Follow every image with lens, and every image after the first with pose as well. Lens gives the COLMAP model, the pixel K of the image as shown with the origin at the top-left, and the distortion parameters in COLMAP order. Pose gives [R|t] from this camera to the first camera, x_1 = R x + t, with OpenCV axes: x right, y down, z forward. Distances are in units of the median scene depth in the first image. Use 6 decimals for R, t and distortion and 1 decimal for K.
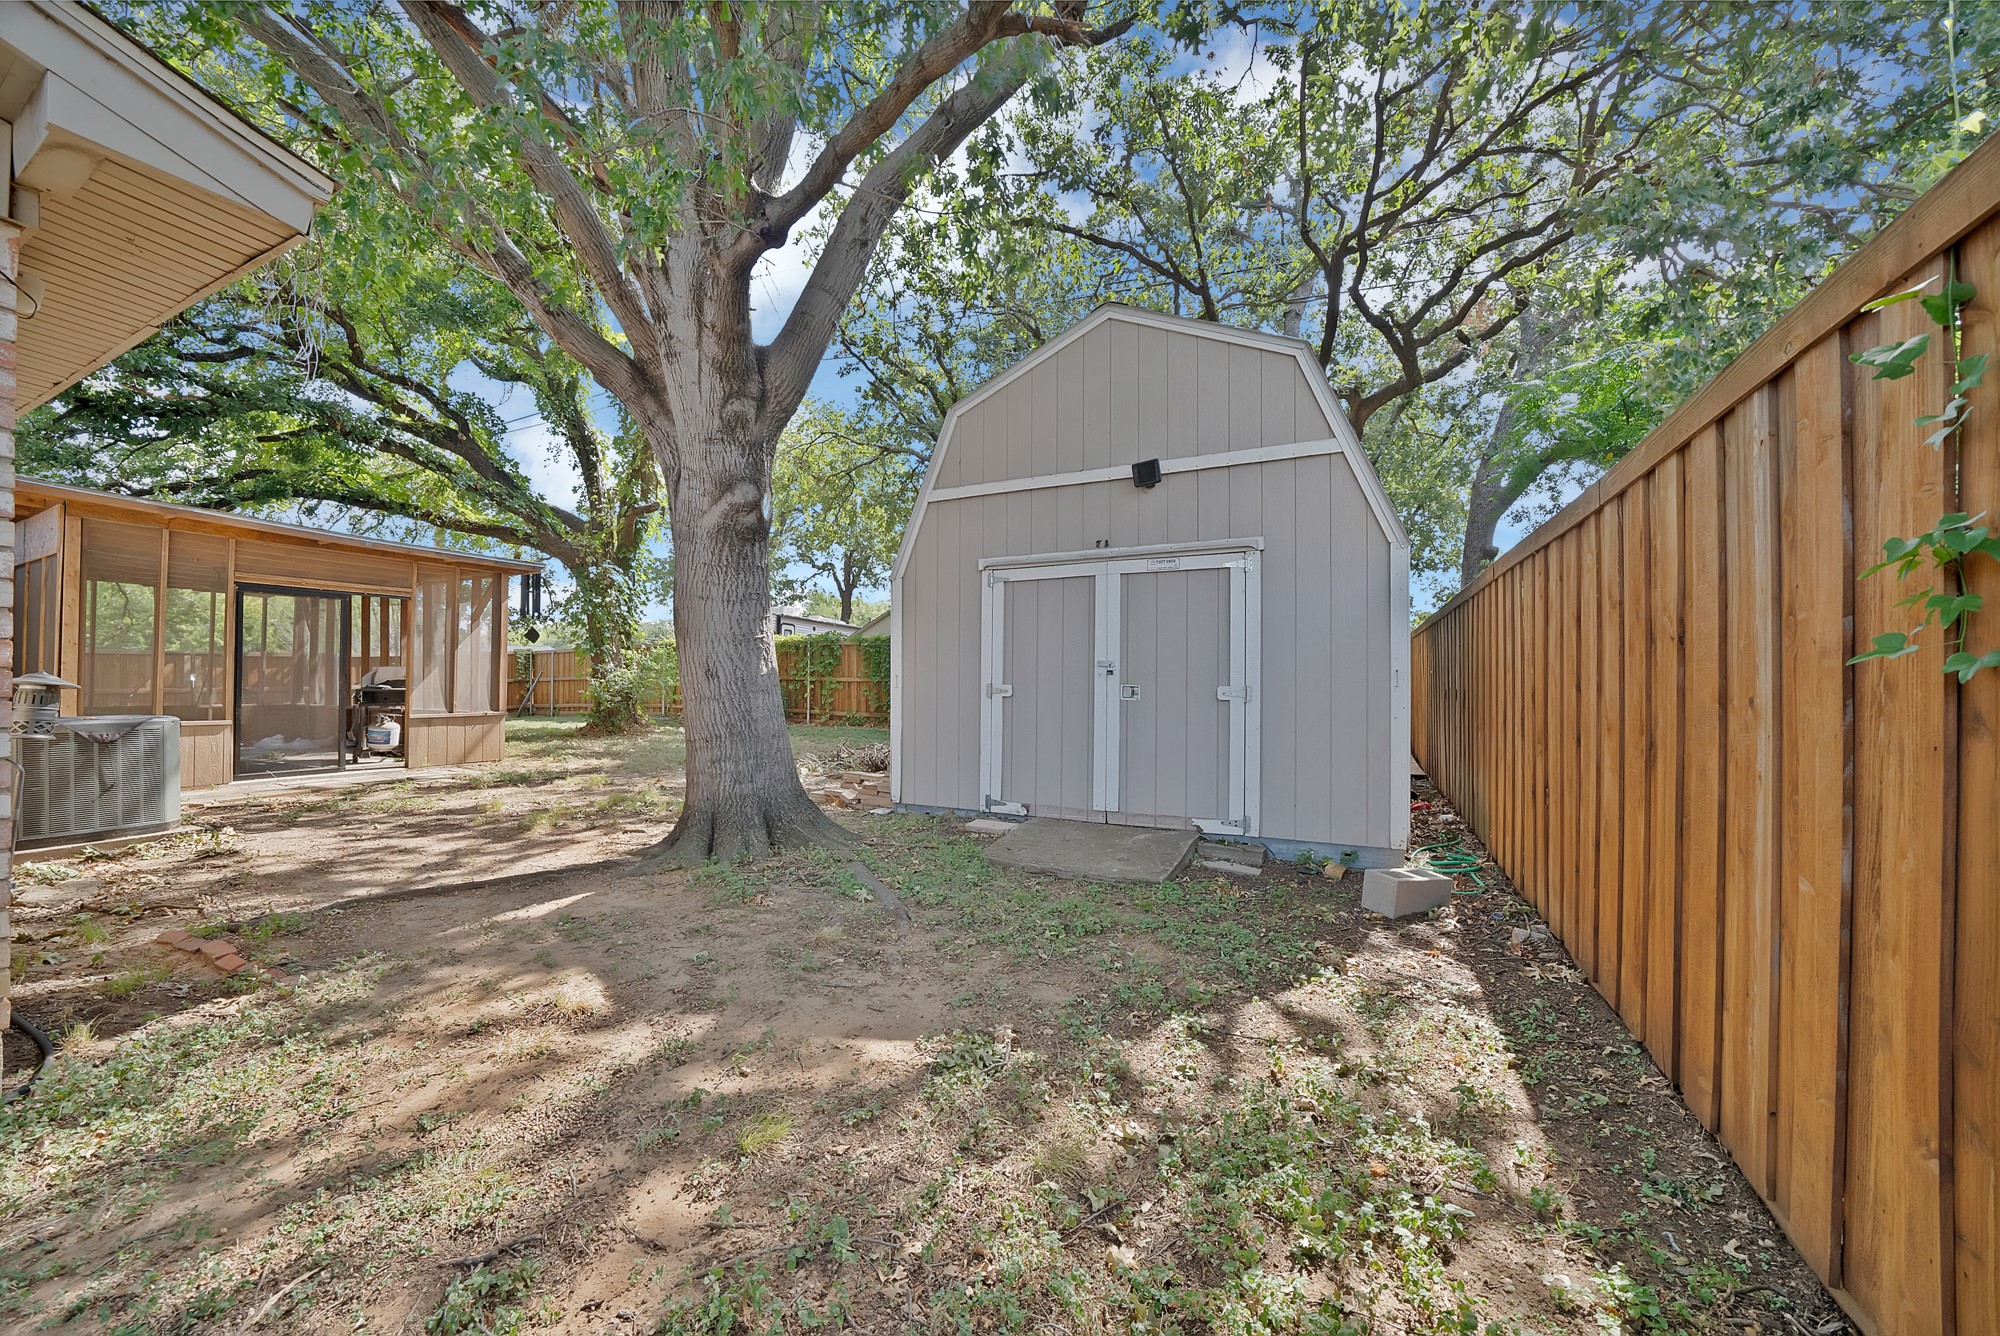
lens RADIAL K [[735.8, 0, 993.7], [0, 735.8, 676.3], [0, 0, 1]] dist [-0.009793, -0.000088]
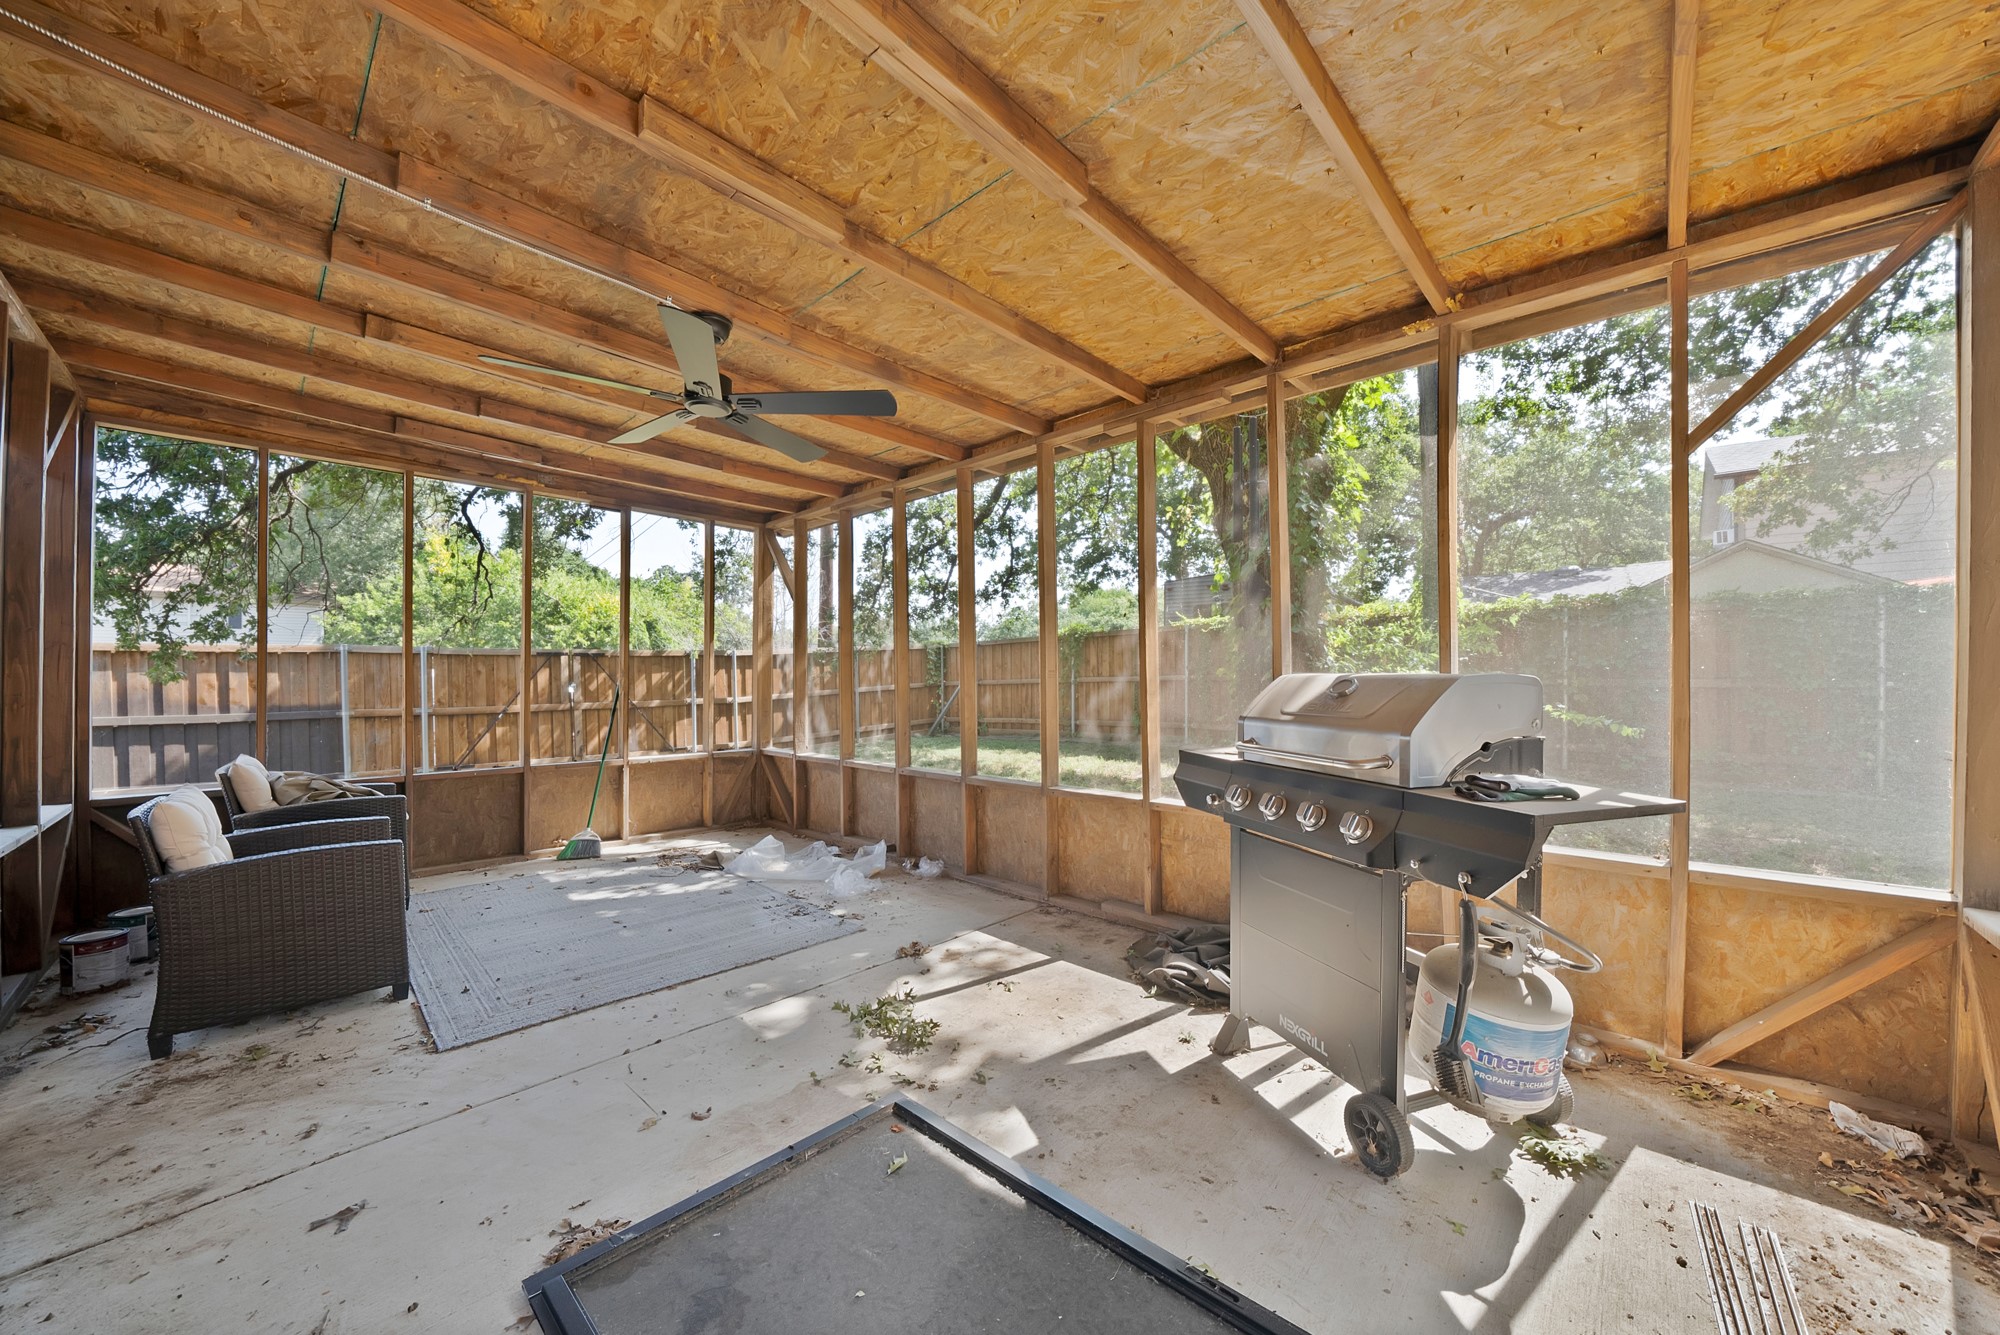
lens RADIAL K [[721.6, 0, 1003.1], [0, 721.6, 675.9], [0, 0, 1]] dist [-0.027141, 0.002635]
pose [[0.963780, -0.010945, -0.266476, -0.604278], [0.013779, 0.999867, 0.008767, -0.012941], [0.266344, -0.012122, 0.963802, 0.525036]]
